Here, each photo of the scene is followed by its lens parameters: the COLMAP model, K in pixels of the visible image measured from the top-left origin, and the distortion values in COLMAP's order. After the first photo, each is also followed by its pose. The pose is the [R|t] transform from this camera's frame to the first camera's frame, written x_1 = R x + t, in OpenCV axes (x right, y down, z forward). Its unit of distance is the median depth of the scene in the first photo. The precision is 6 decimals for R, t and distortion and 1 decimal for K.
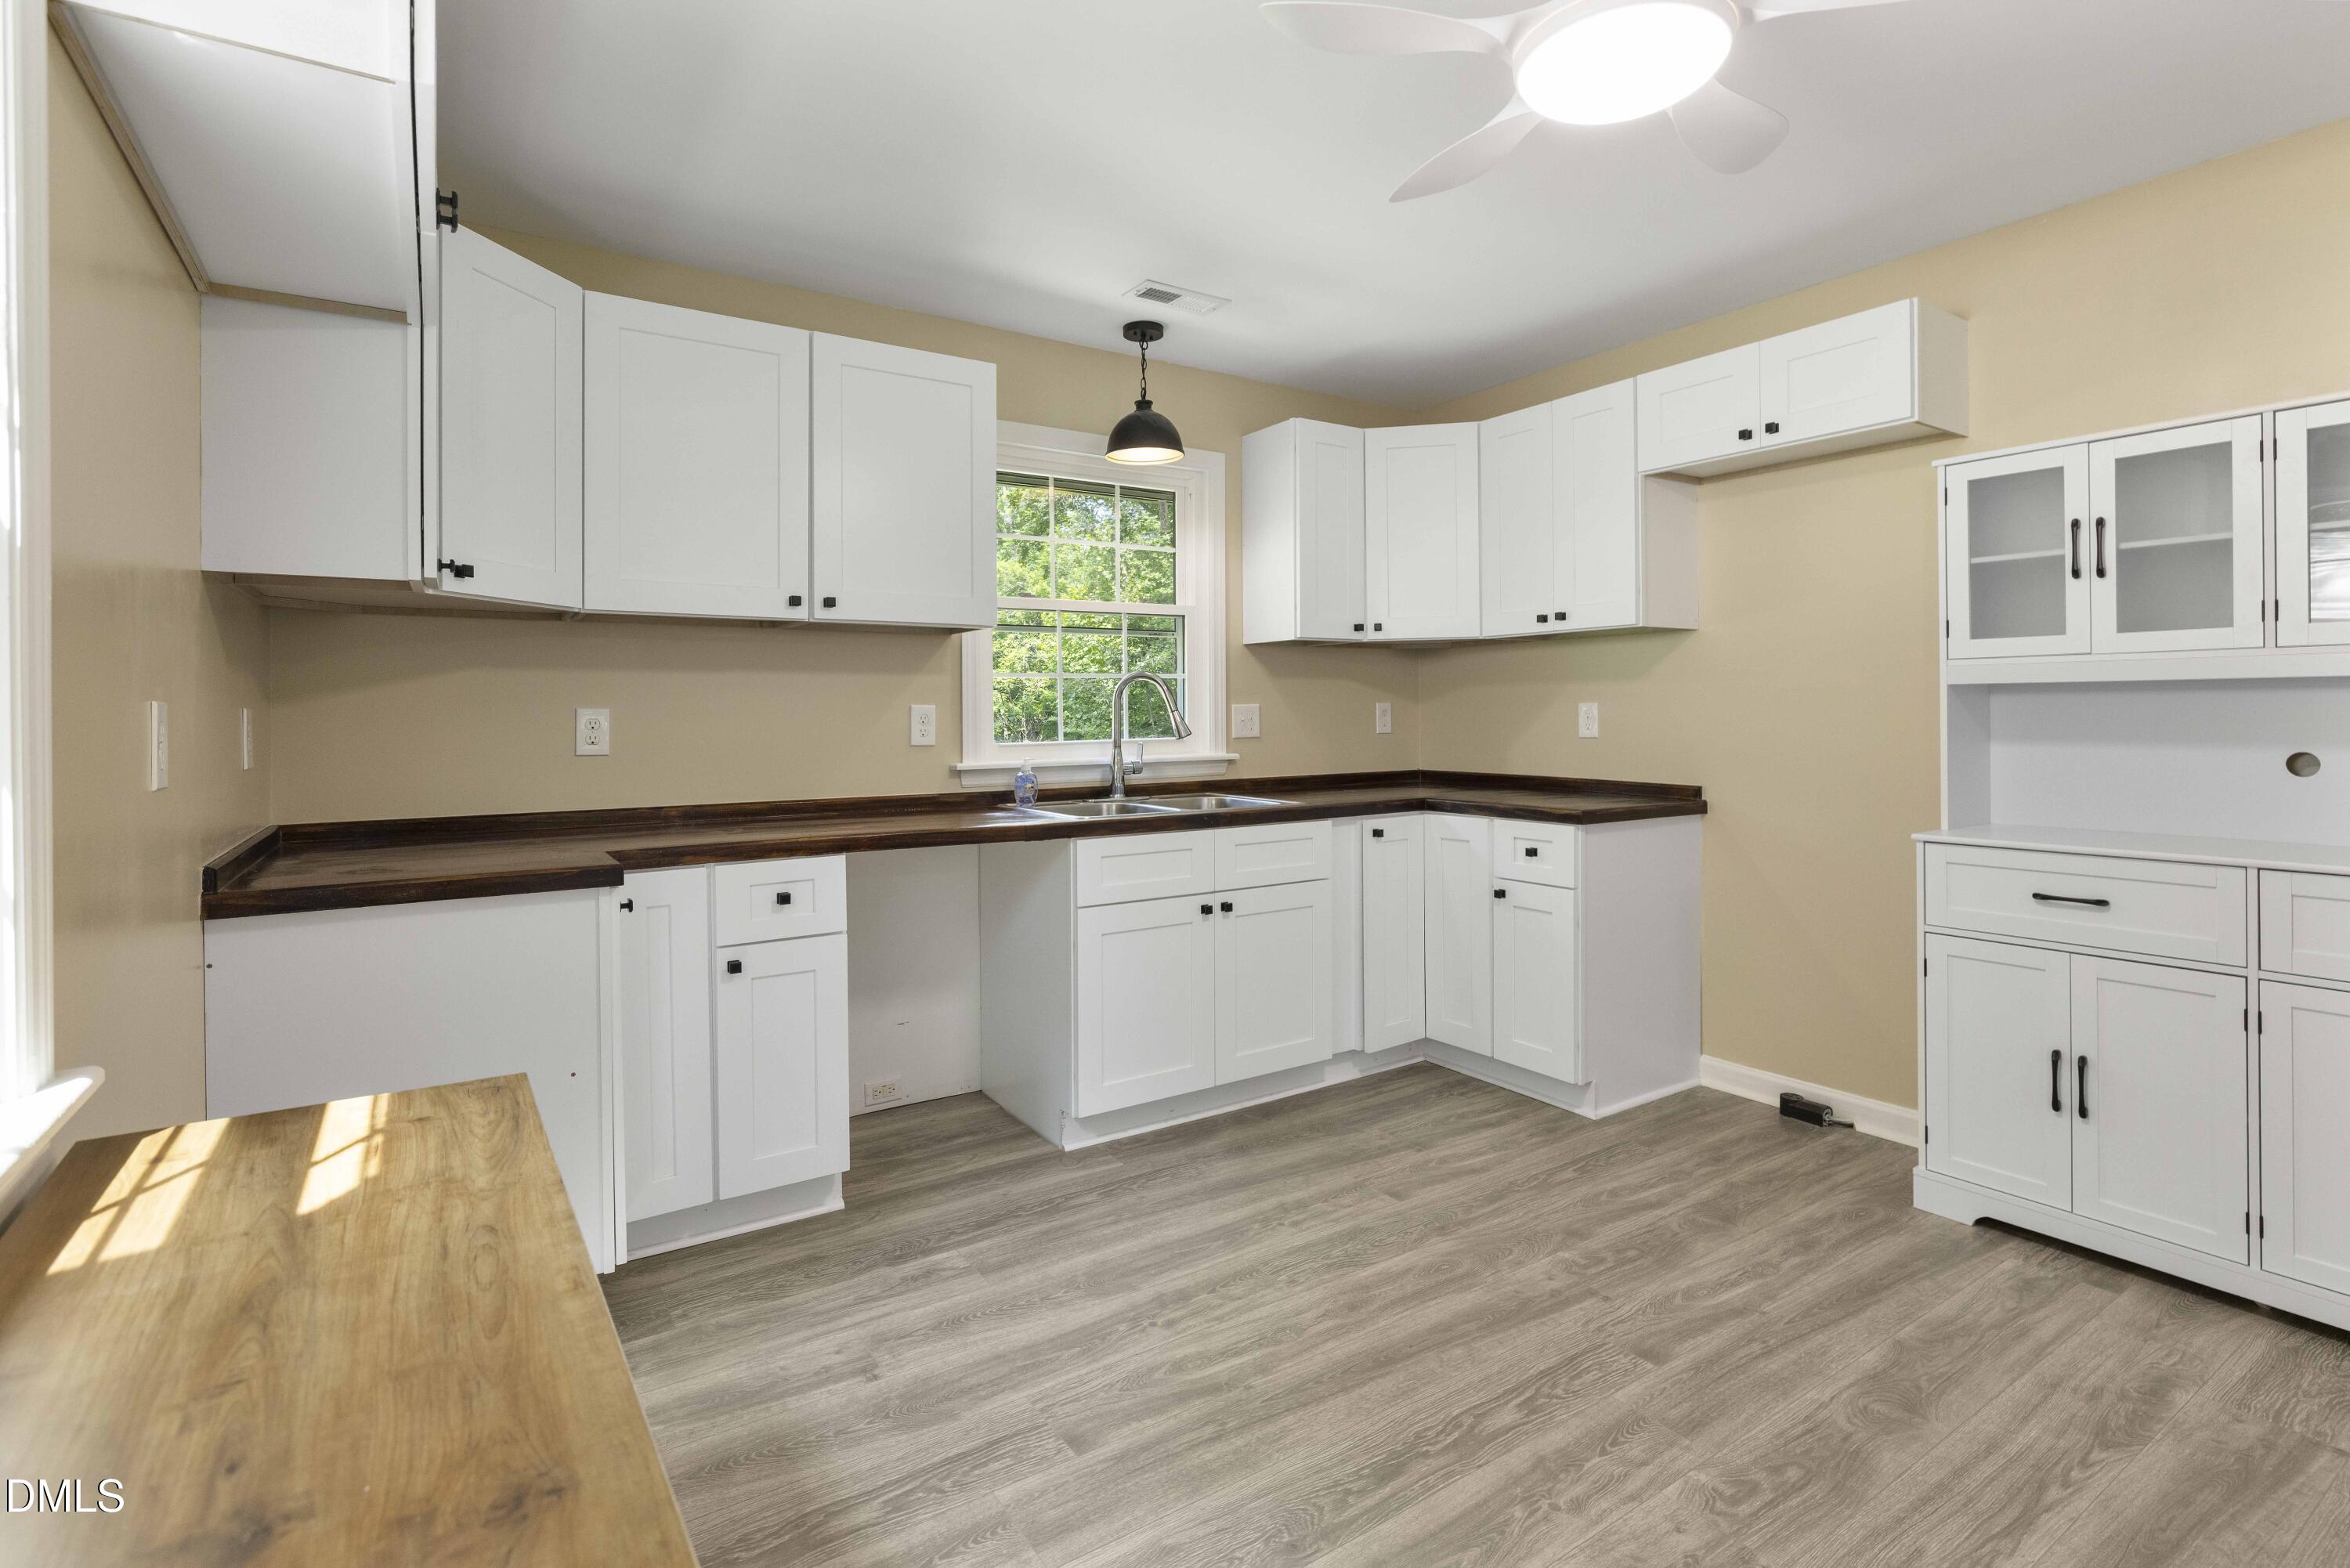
lens RADIAL K [[1120.8, 0, 1171.3], [0, 1120.8, 718.3], [0, 0, 1]] dist [-0.002962, -0.000486]
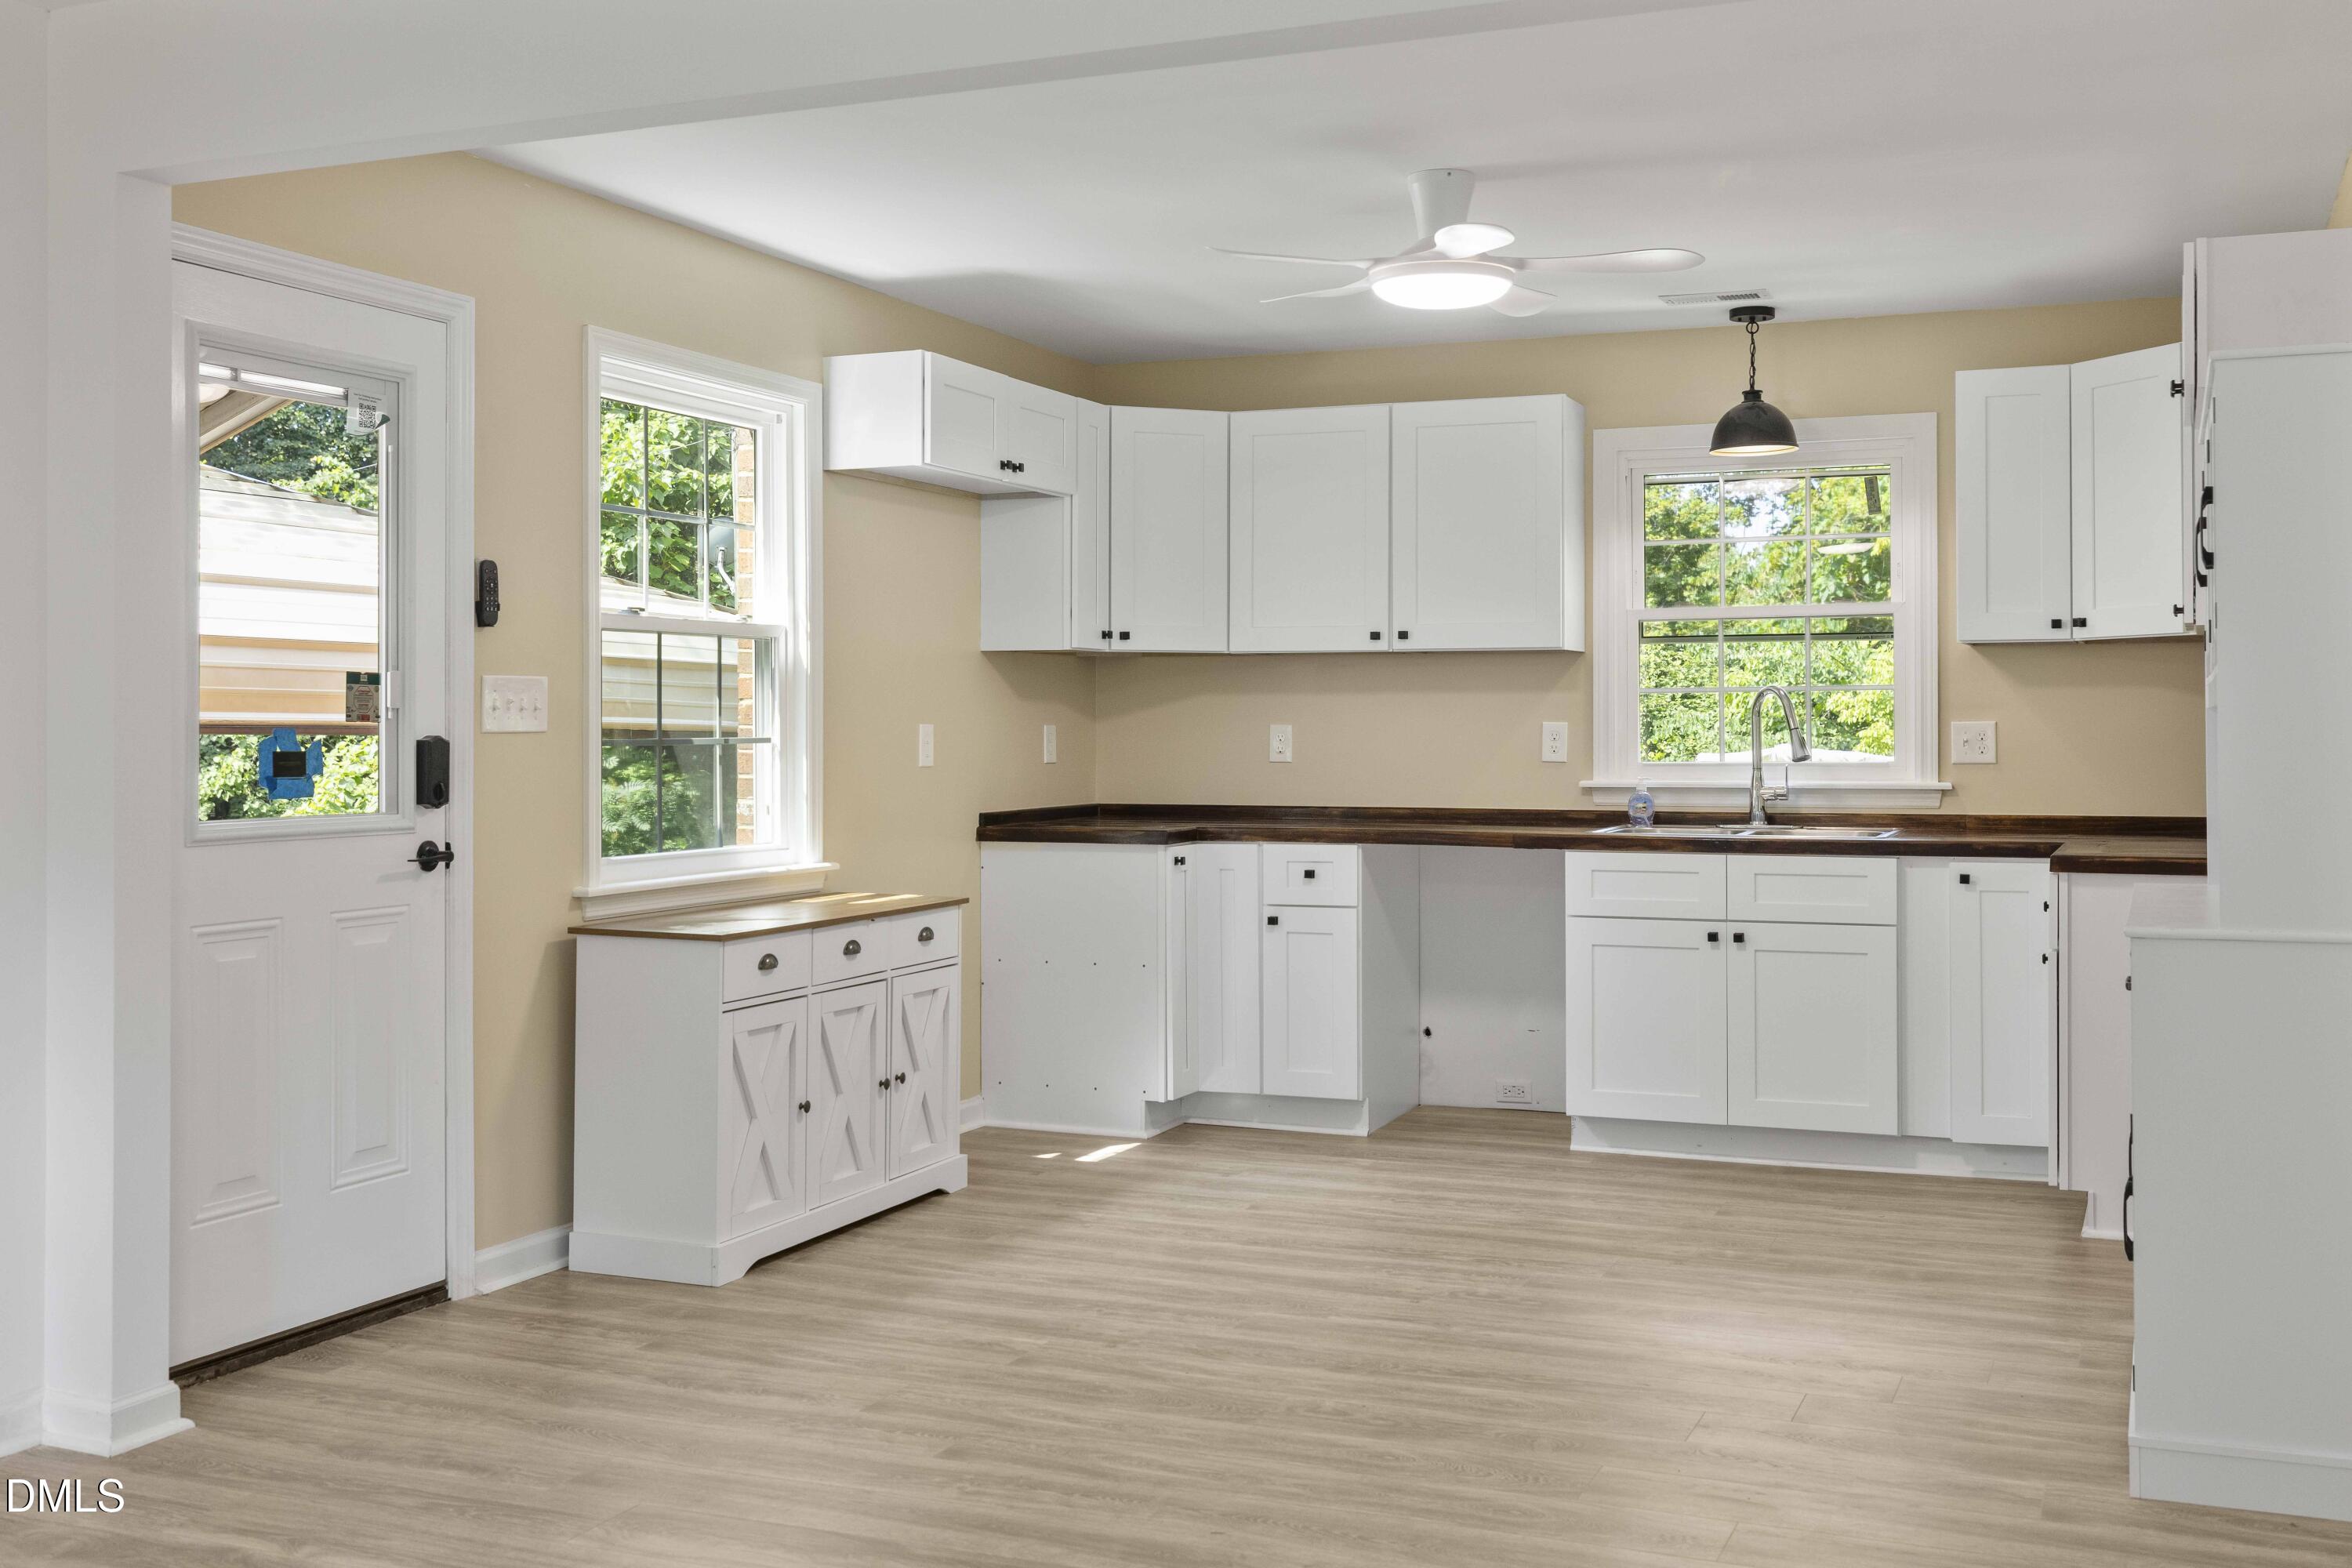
lens RADIAL K [[2350.8, 0, 1181.0], [0, 2350.8, 724.6], [0, 0, 1]] dist [-0.000590, 0.006384]
pose [[0.559427, 0.007057, -0.828849, 1.429258], [-0.007106, 0.999968, 0.003718, -0.015890], [0.828849, 0.003810, 0.559460, -0.502064]]
